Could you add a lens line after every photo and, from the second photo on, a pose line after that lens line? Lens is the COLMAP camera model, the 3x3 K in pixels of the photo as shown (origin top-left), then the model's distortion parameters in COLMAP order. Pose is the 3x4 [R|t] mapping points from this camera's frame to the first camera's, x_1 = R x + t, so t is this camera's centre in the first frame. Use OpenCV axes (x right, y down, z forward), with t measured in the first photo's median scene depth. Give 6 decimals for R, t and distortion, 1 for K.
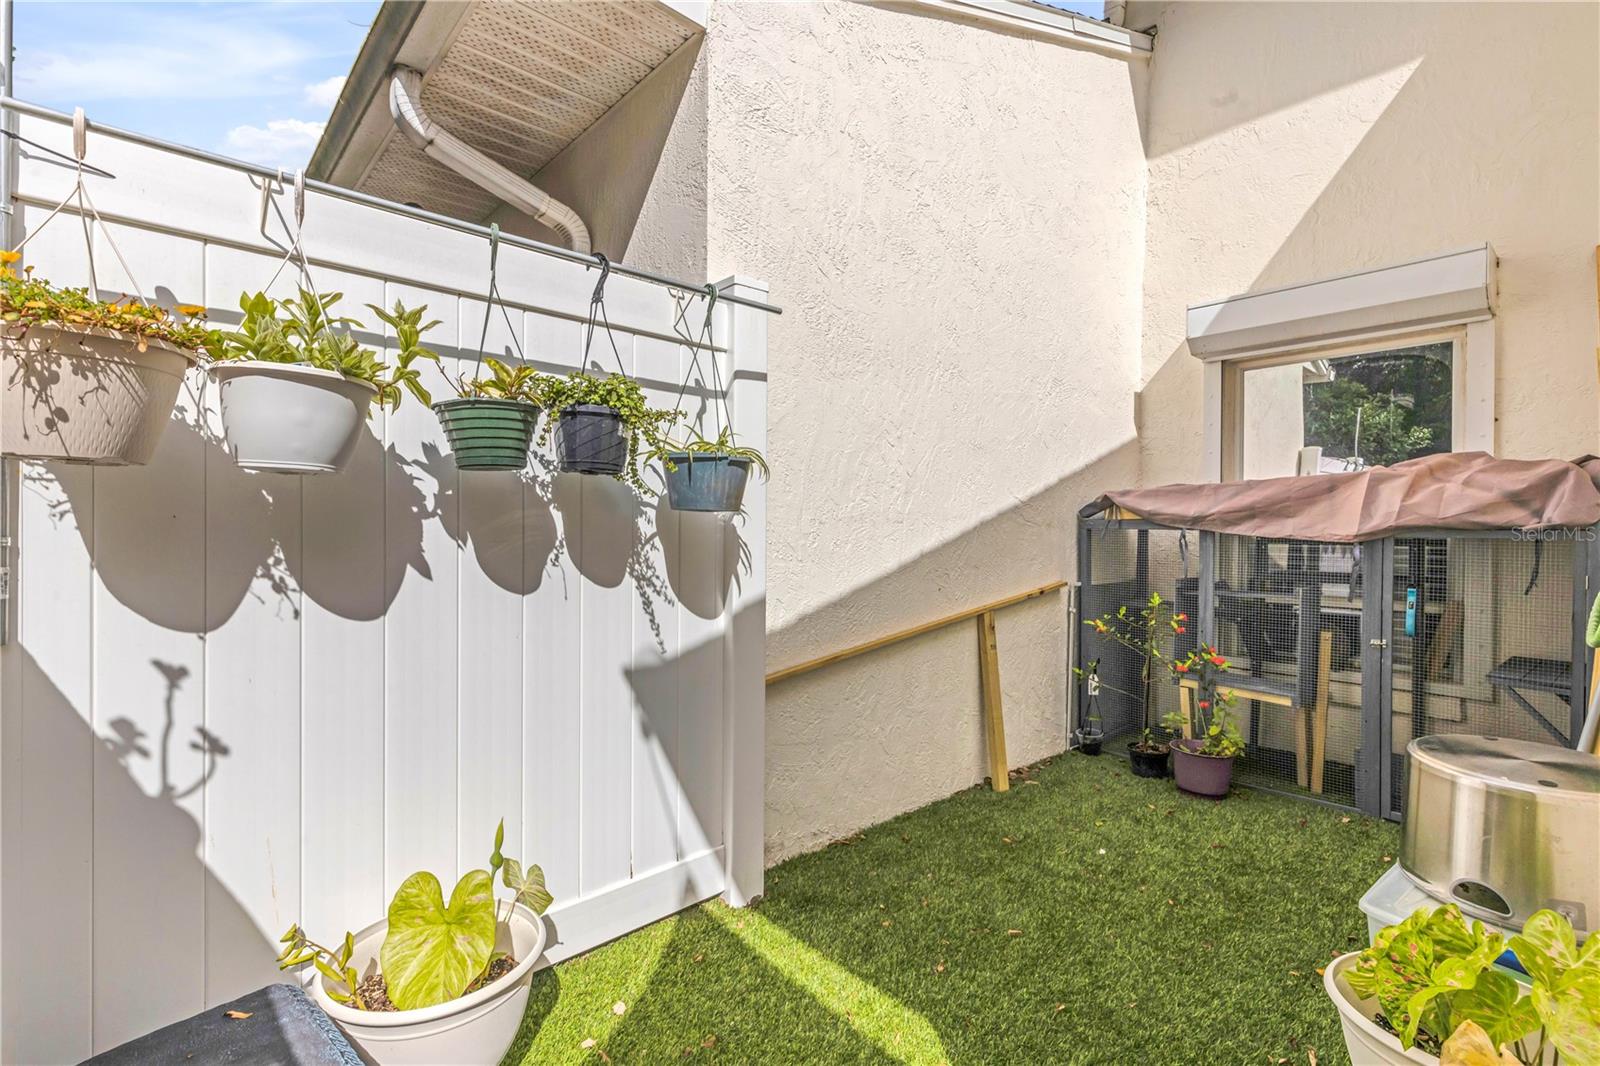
lens RADIAL K [[718.9, 0, 791.0], [0, 718.9, 529.6], [0, 0, 1]] dist [-0.002916, -0.000810]
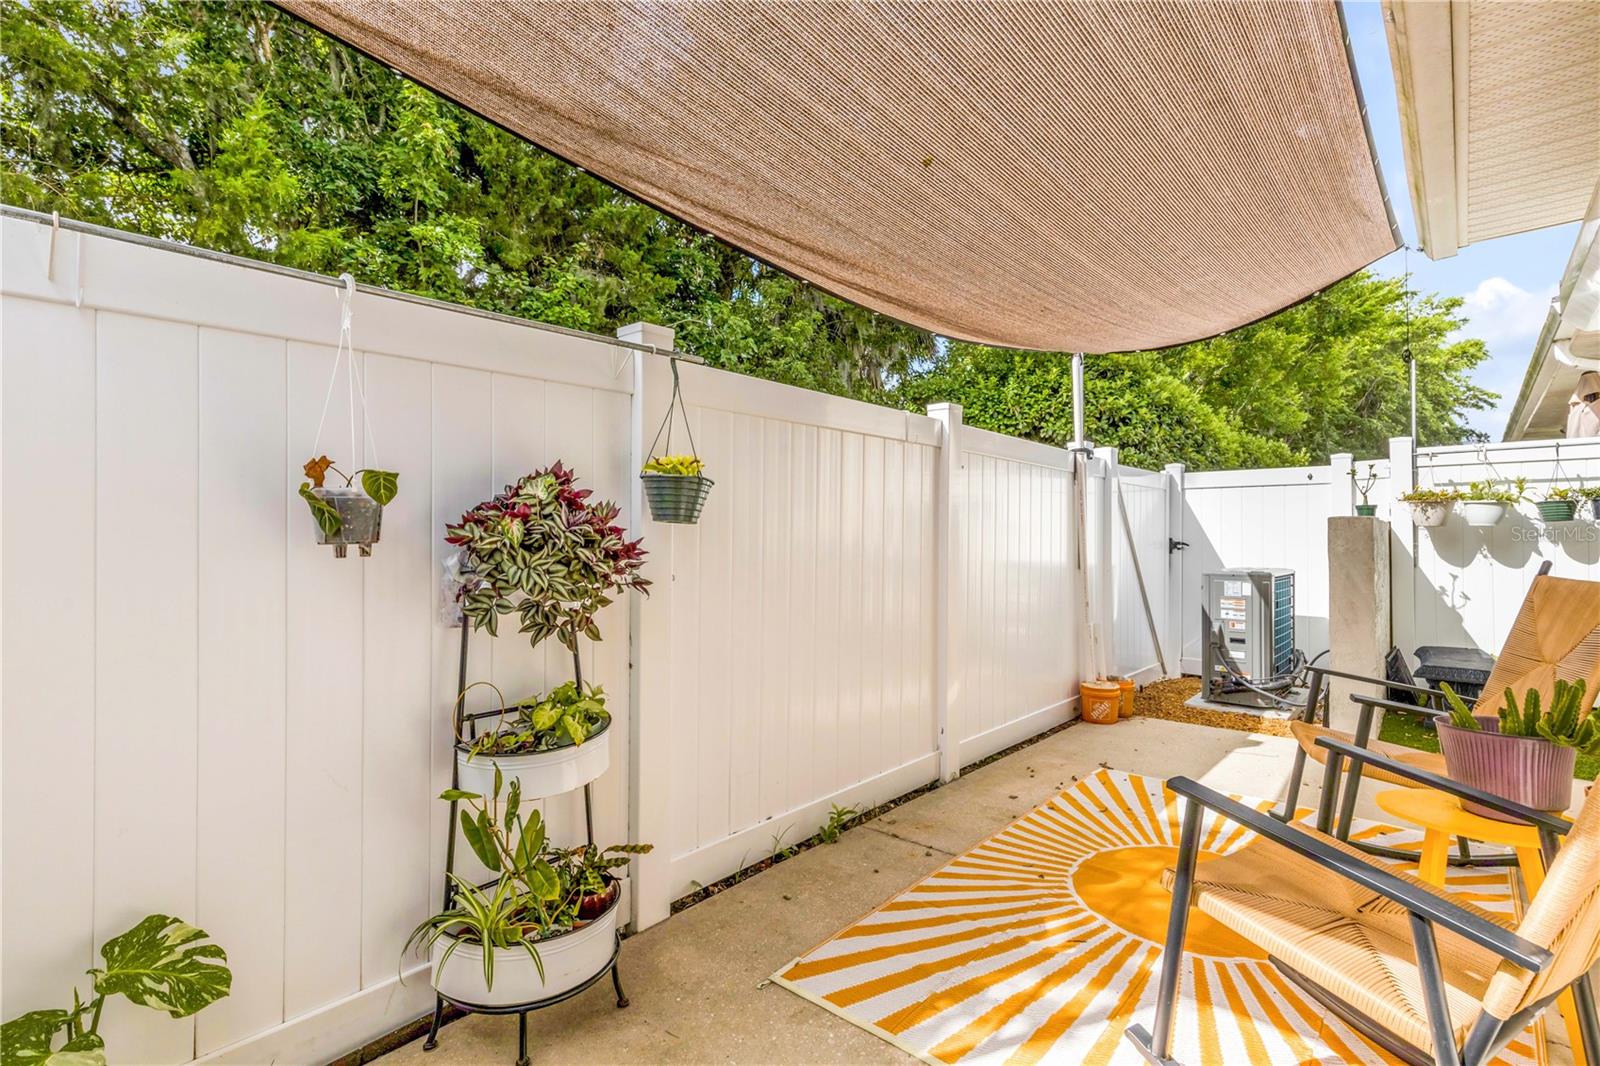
lens RADIAL K [[718.9, 0, 790.1], [0, 718.9, 526.9], [0, 0, 1]] dist [-0.002916, -0.000810]
pose [[0.075388, -0.015099, -0.997040, 2.741073], [0.000896, 0.999886, -0.015074, -0.017555], [0.997154, 0.000243, 0.075393, -2.883950]]
